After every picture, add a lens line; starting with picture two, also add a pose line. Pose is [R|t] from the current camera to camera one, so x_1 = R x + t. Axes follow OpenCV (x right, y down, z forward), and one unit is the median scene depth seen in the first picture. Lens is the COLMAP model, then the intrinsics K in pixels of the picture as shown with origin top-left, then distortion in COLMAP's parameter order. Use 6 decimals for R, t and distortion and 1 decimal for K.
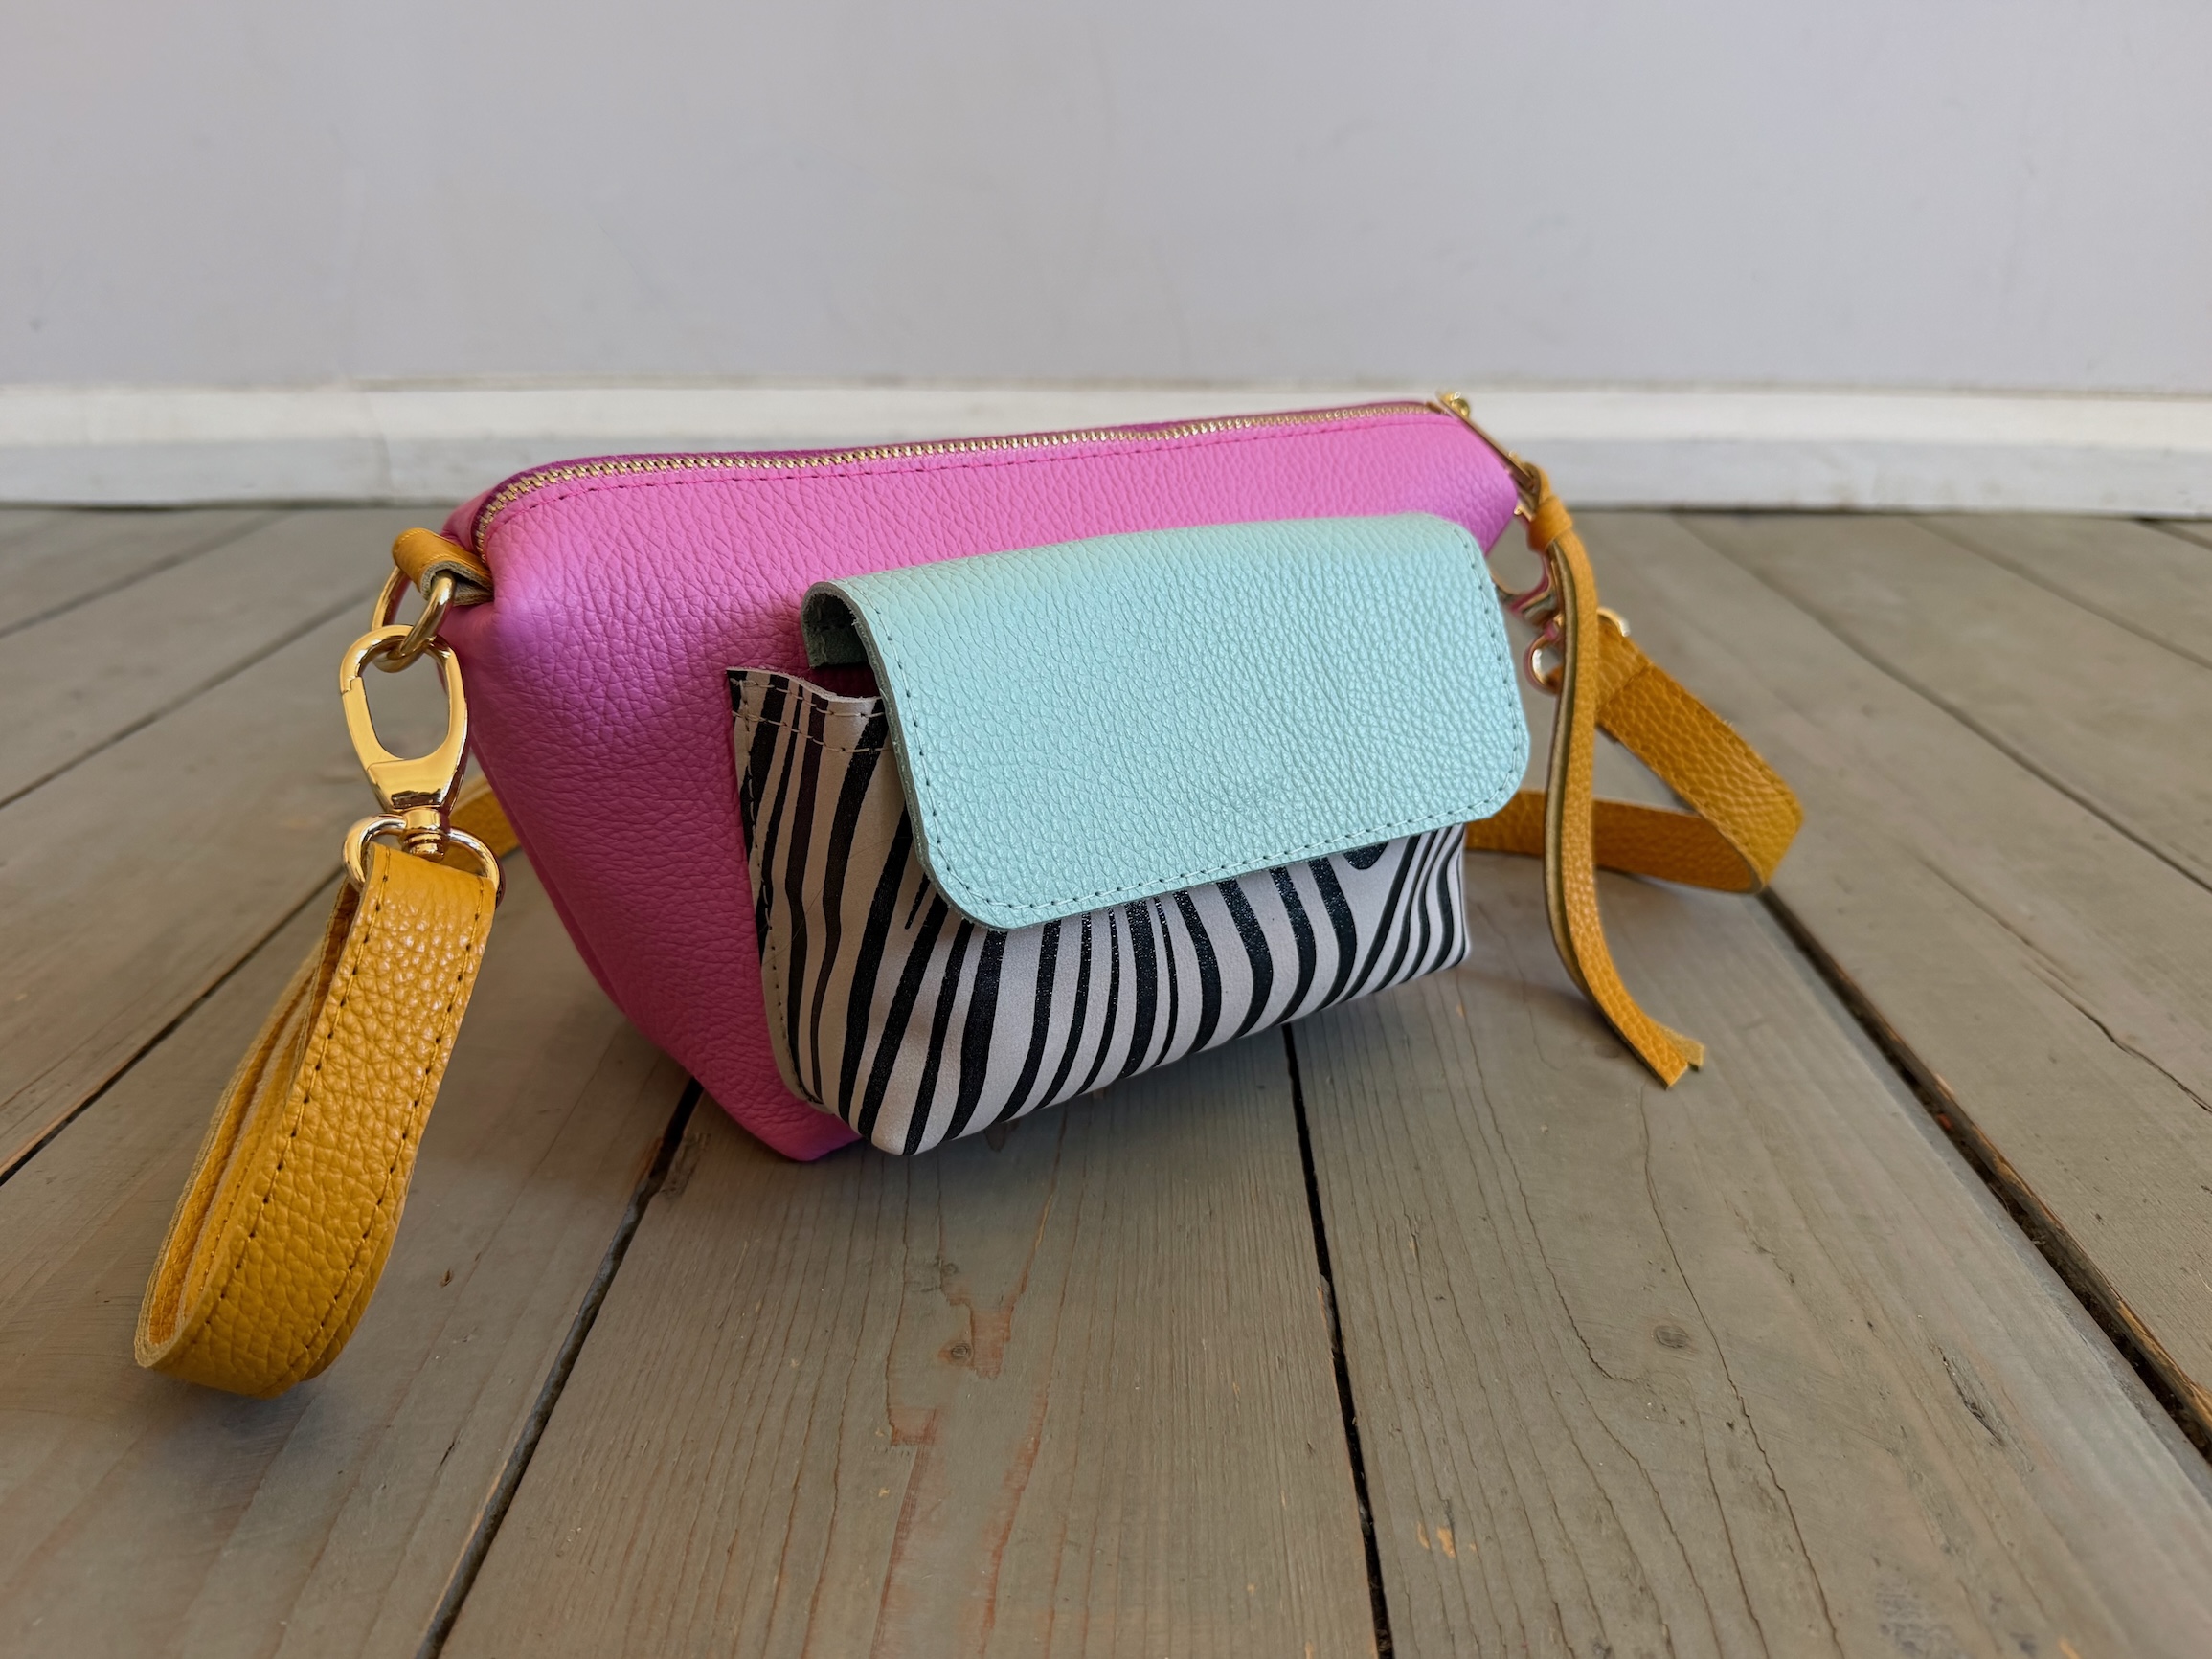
lens RADIAL K [[1689.3, 0, 1121.7], [0, 1689.3, 778.4], [0, 0, 1]] dist [-0.054477, 0.022199]
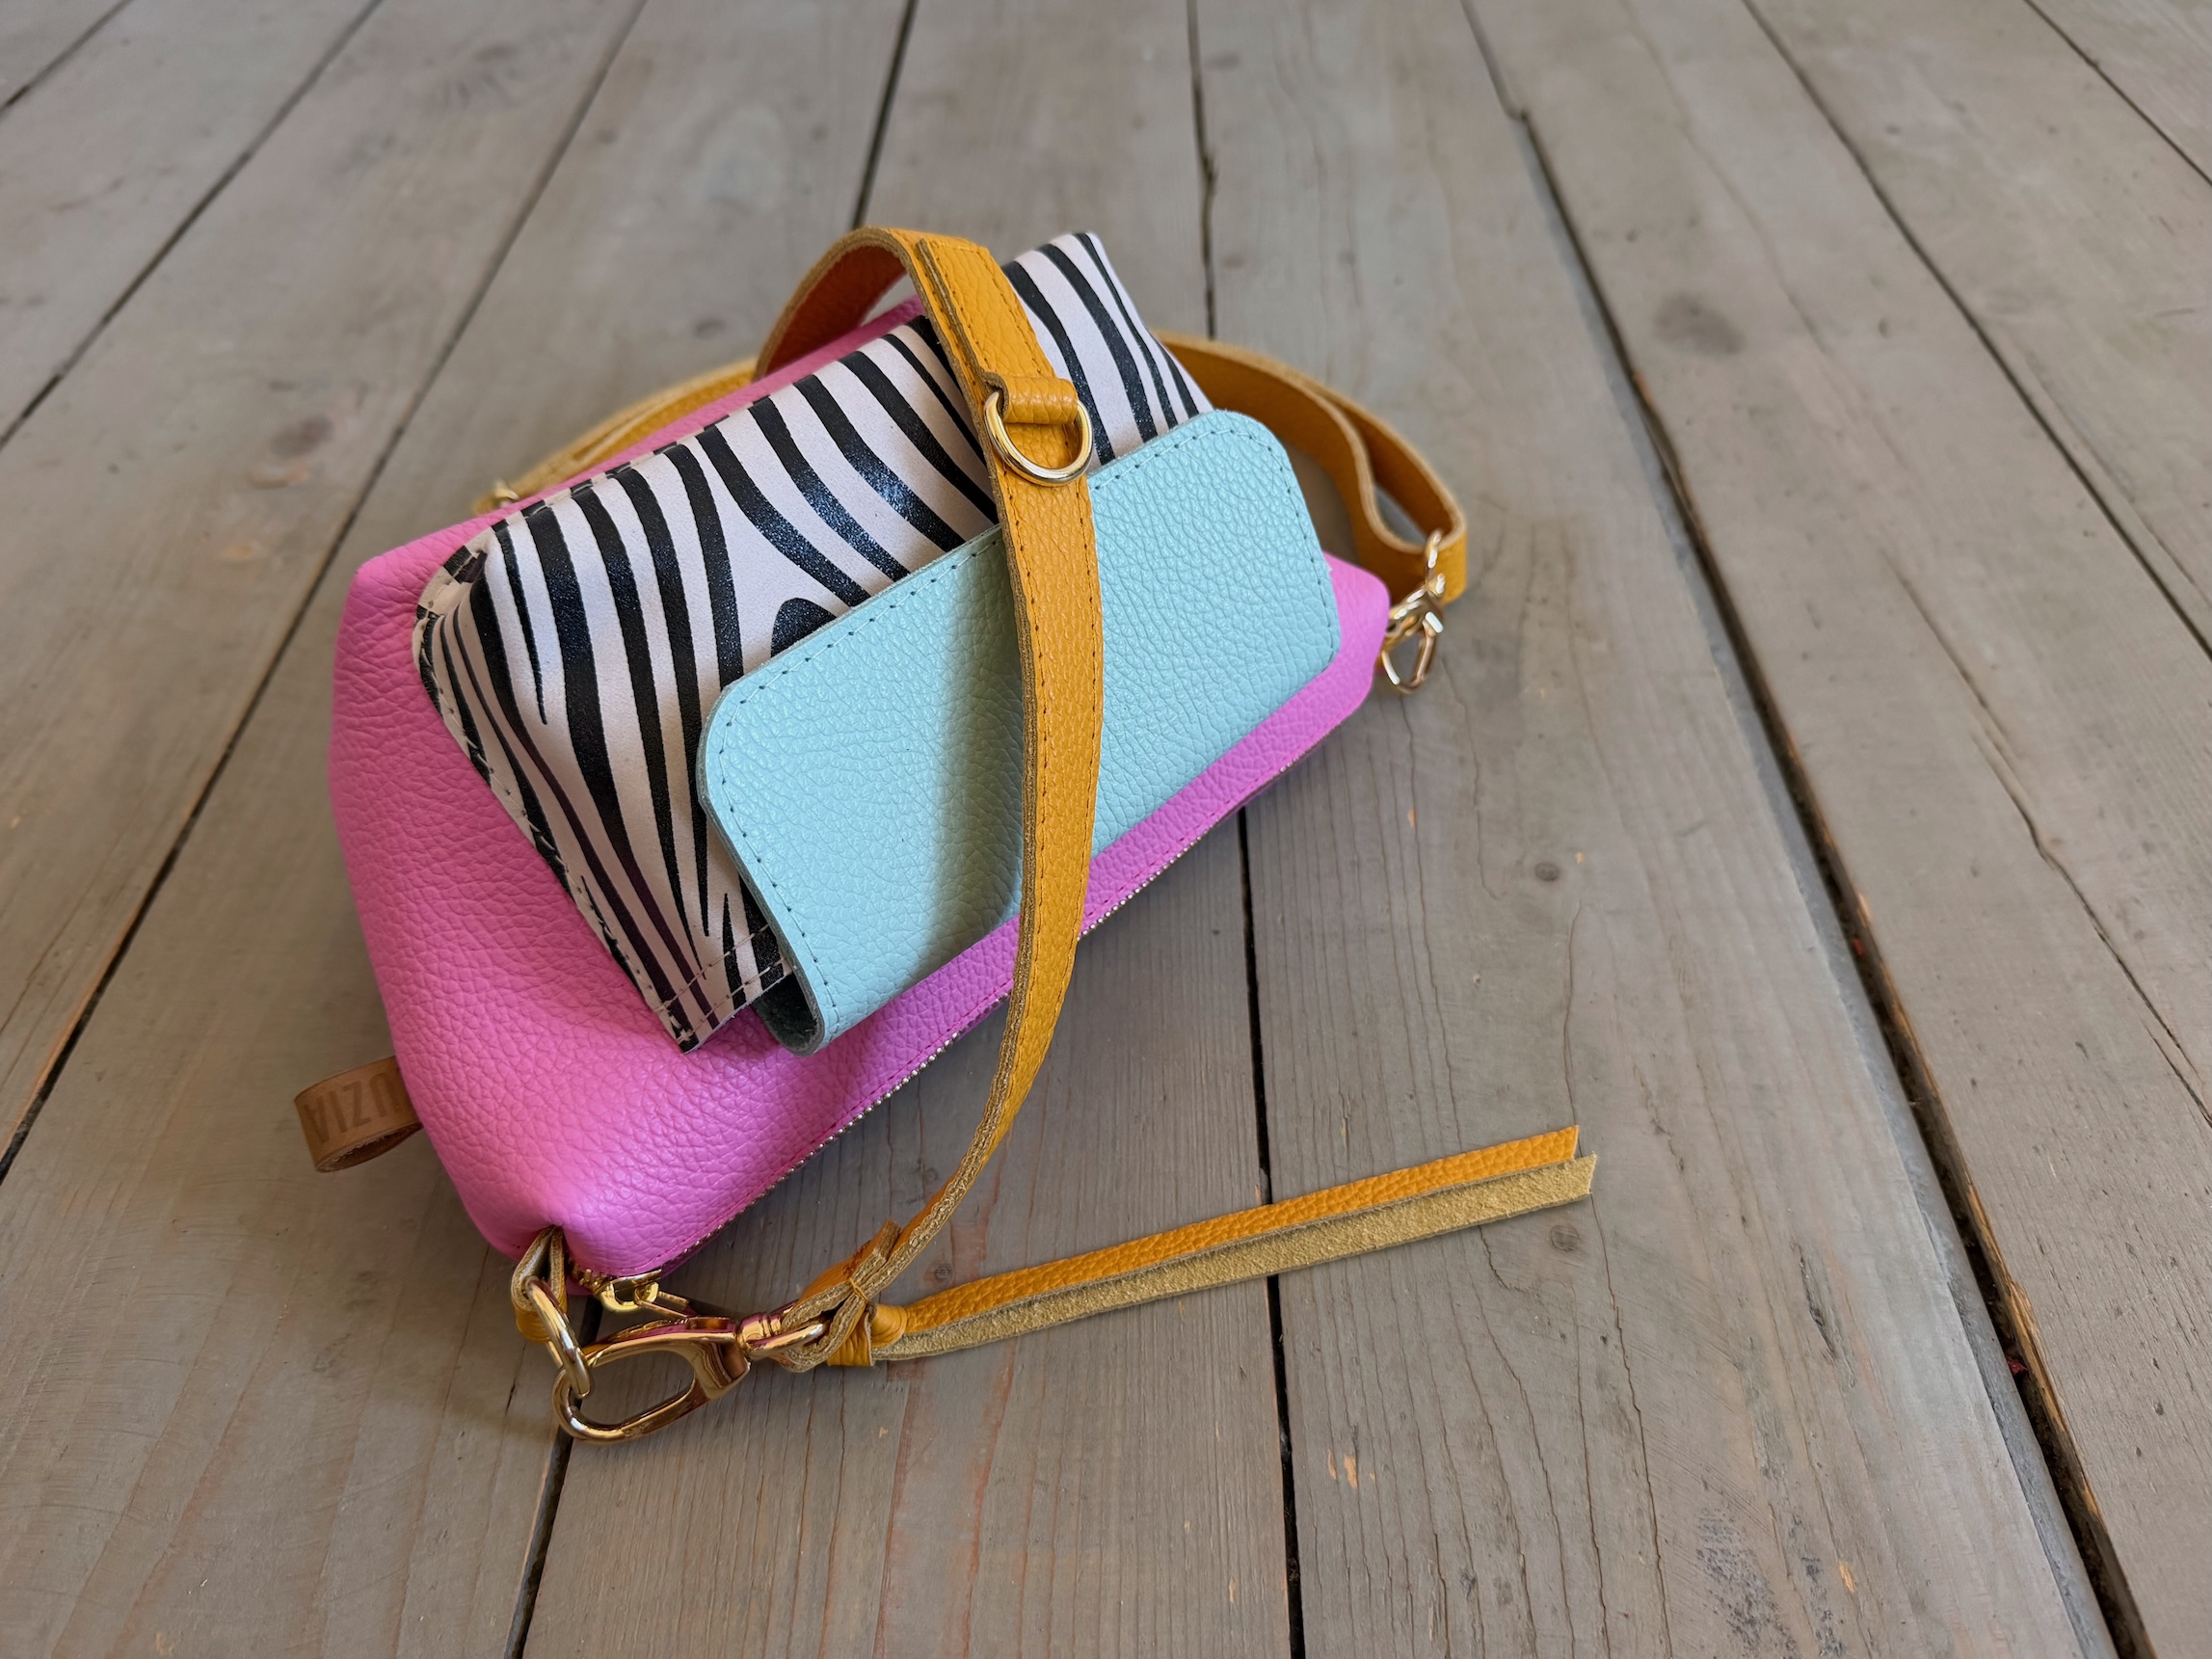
lens RADIAL K [[1681.9, 0, 1121.6], [0, 1681.9, 837.6], [0, 0, 1]] dist [-0.038891, 0.005080]
pose [[0.999822, -0.018858, -0.000150, 0.033788], [0.017190, 0.908041, 0.418527, -0.421987], [-0.007756, -0.418456, 0.908204, 0.085688]]
